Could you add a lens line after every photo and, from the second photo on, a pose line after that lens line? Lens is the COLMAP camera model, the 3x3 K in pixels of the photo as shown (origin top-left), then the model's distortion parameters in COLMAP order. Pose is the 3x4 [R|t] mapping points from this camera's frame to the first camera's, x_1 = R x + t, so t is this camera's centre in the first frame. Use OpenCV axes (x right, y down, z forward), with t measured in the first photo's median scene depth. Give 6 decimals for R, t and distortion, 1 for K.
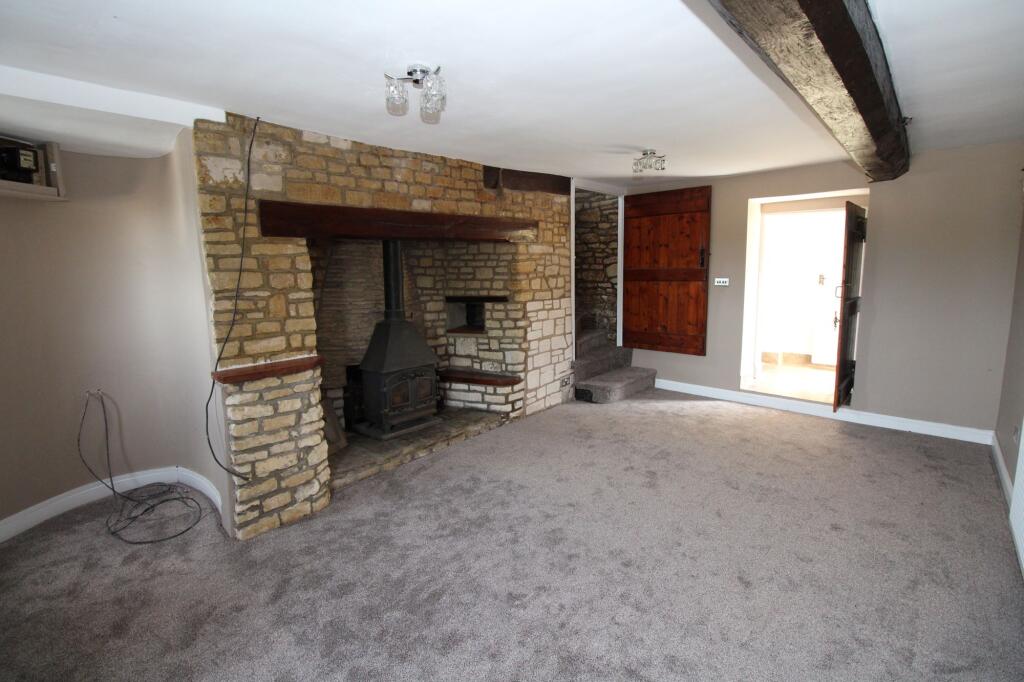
lens RADIAL K [[480.3, 0, 526.9], [0, 480.3, 325.2], [0, 0, 1]] dist [-0.001411, -0.000159]
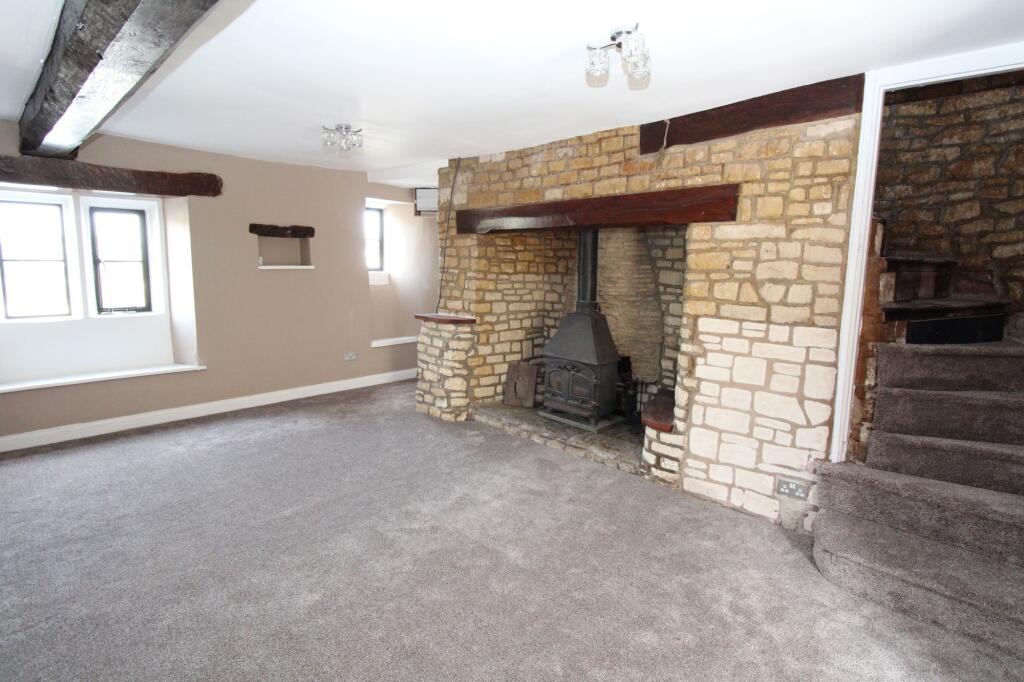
lens RADIAL K [[516.6, 0, 520.7], [0, 516.6, 325.6], [0, 0, 1]] dist [0.001639, -0.013892]
pose [[-0.049864, 0.138715, -0.989076, 0.687672], [-0.143472, 0.979042, 0.144541, -0.101521], [0.988397, 0.149112, -0.028917, 0.788888]]
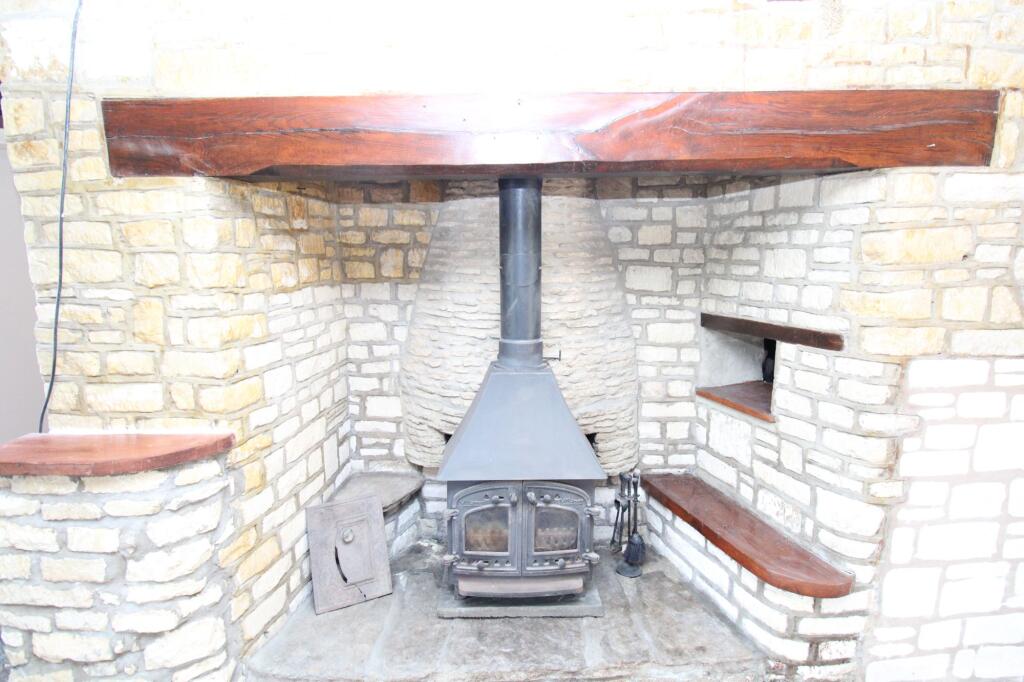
lens RADIAL K [[516.6, 0, 520.7], [0, 516.6, 325.6], [0, 0, 1]] dist [0.001639, -0.013892]
pose [[0.669053, 0.117223, -0.733912, 0.073010], [-0.097908, 0.992779, 0.069315, -0.068222], [0.736737, 0.025481, 0.675699, 0.582926]]
